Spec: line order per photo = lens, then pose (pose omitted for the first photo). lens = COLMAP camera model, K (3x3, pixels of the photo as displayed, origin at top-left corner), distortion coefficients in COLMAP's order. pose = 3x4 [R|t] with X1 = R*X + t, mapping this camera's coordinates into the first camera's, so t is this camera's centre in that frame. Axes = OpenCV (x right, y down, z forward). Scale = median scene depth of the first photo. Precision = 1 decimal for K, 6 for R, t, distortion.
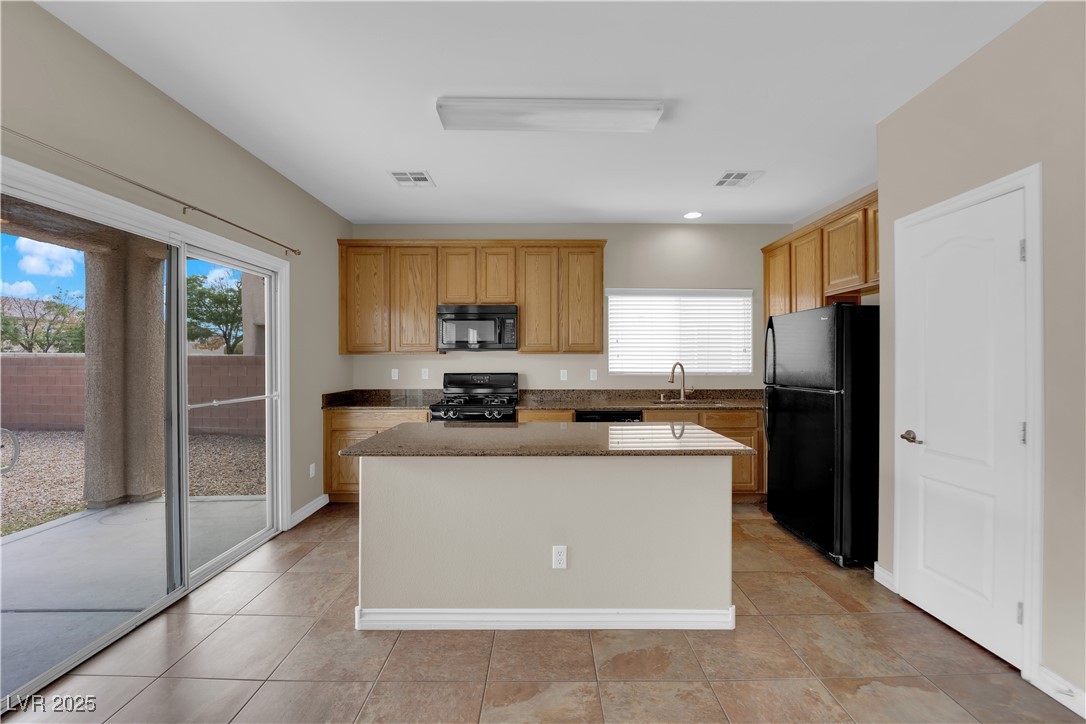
lens RADIAL K [[436.0, 0, 544.8], [0, 436.0, 361.0], [0, 0, 1]] dist [-0.011295, -0.001550]
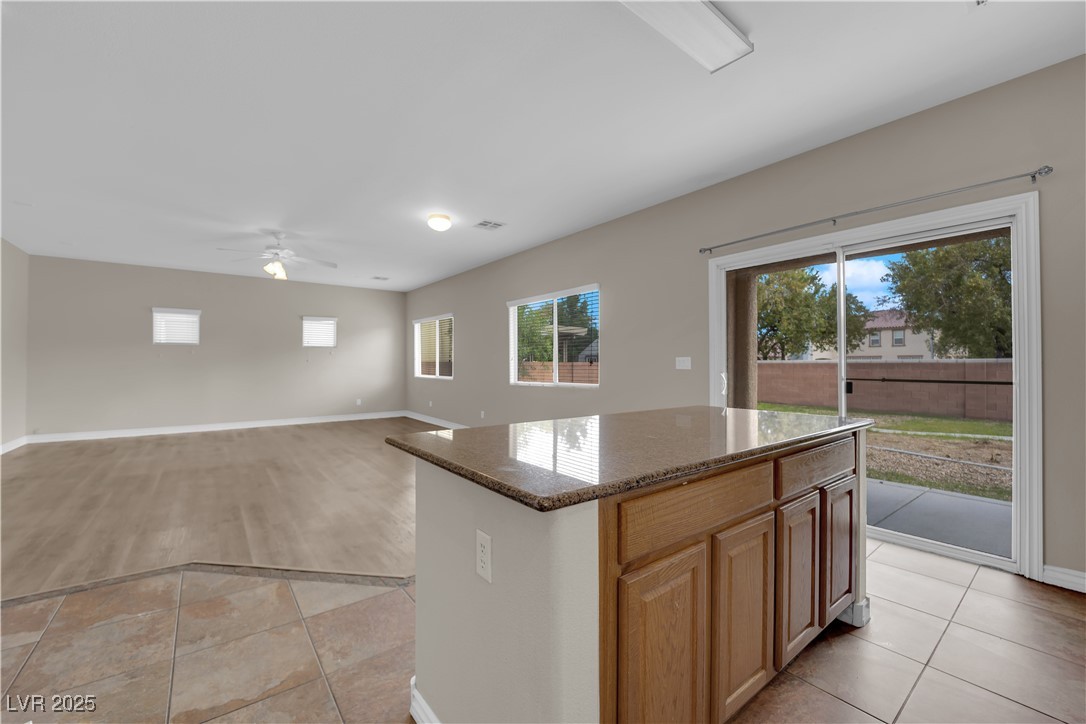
lens RADIAL K [[436.0, 0, 545.1], [0, 436.0, 359.0], [0, 0, 1]] dist [-0.011295, -0.001550]
pose [[-0.788081, -0.006196, -0.615540, 0.350131], [-0.002040, 0.999970, -0.007453, 0.035812], [0.615568, -0.004618, -0.788071, 0.841304]]
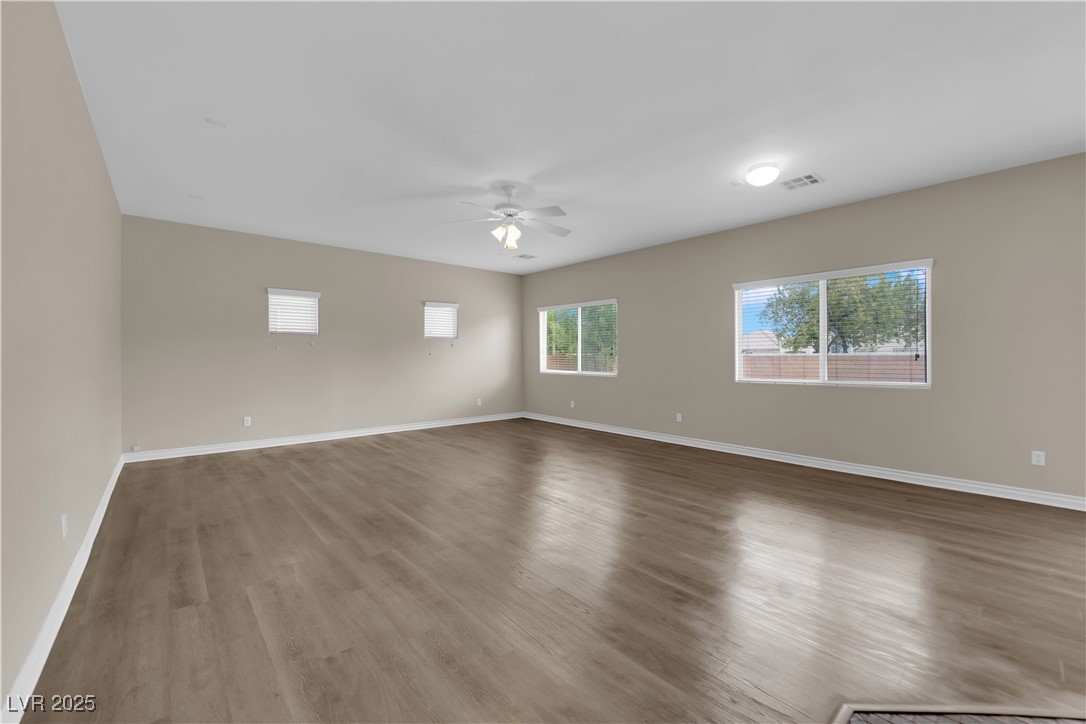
lens RADIAL K [[436.0, 0, 539.5], [0, 436.0, 357.1], [0, 0, 1]] dist [-0.011295, -0.001550]
pose [[-0.756362, 0.001360, -0.654151, 0.762651], [-0.001560, 0.999991, 0.003882, 0.036111], [0.654151, 0.003957, -0.756354, 0.172268]]
